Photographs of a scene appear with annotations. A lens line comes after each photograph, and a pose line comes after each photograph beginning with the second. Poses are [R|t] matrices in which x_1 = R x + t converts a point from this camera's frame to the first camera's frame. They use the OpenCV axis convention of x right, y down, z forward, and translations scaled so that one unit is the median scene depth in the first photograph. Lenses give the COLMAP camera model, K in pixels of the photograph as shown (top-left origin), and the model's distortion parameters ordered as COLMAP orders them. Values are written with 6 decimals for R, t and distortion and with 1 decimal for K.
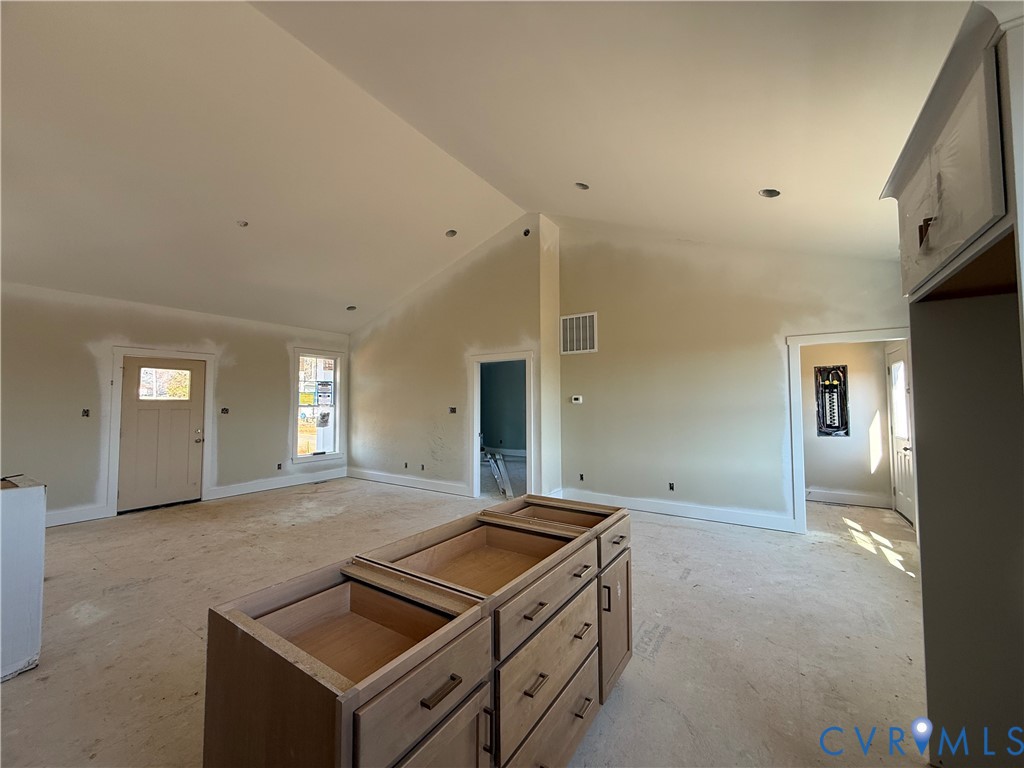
lens RADIAL K [[408.8, 0, 509.4], [0, 408.8, 383.7], [0, 0, 1]] dist [0.000486, 0.000811]
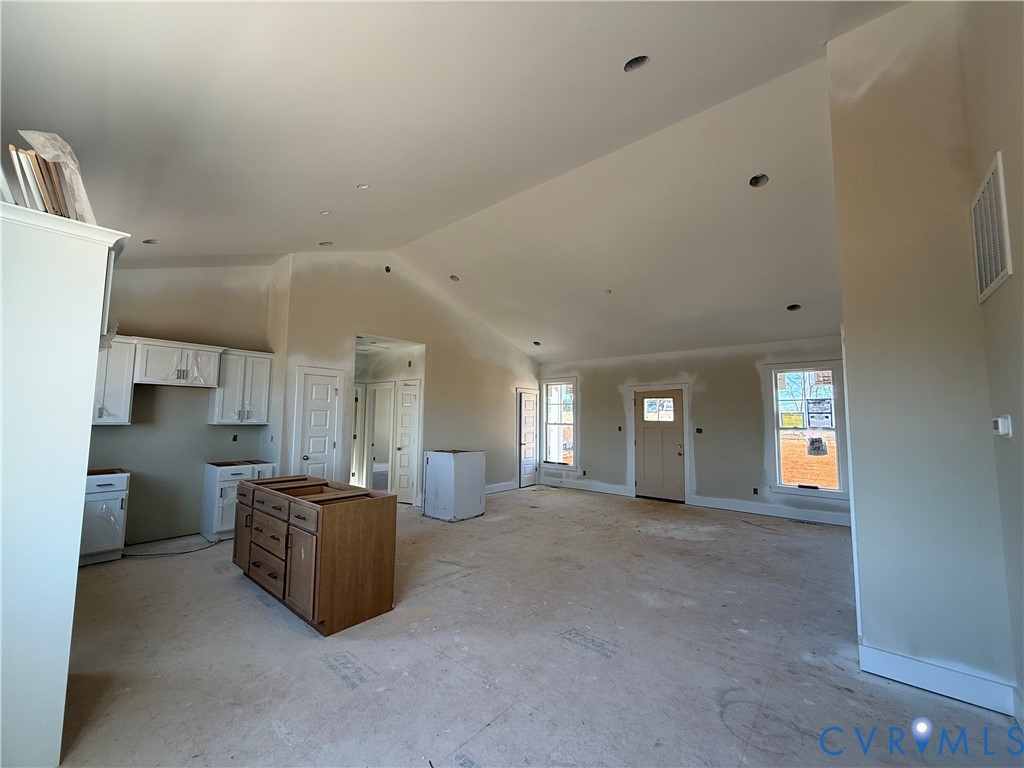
lens RADIAL K [[408.8, 0, 509.4], [0, 408.8, 383.7], [0, 0, 1]] dist [0.000486, 0.000811]
pose [[-0.125026, -0.085555, -0.988458, 0.552945], [0.037541, 0.995154, -0.090883, 0.019783], [0.991443, -0.048471, -0.121208, 0.641315]]
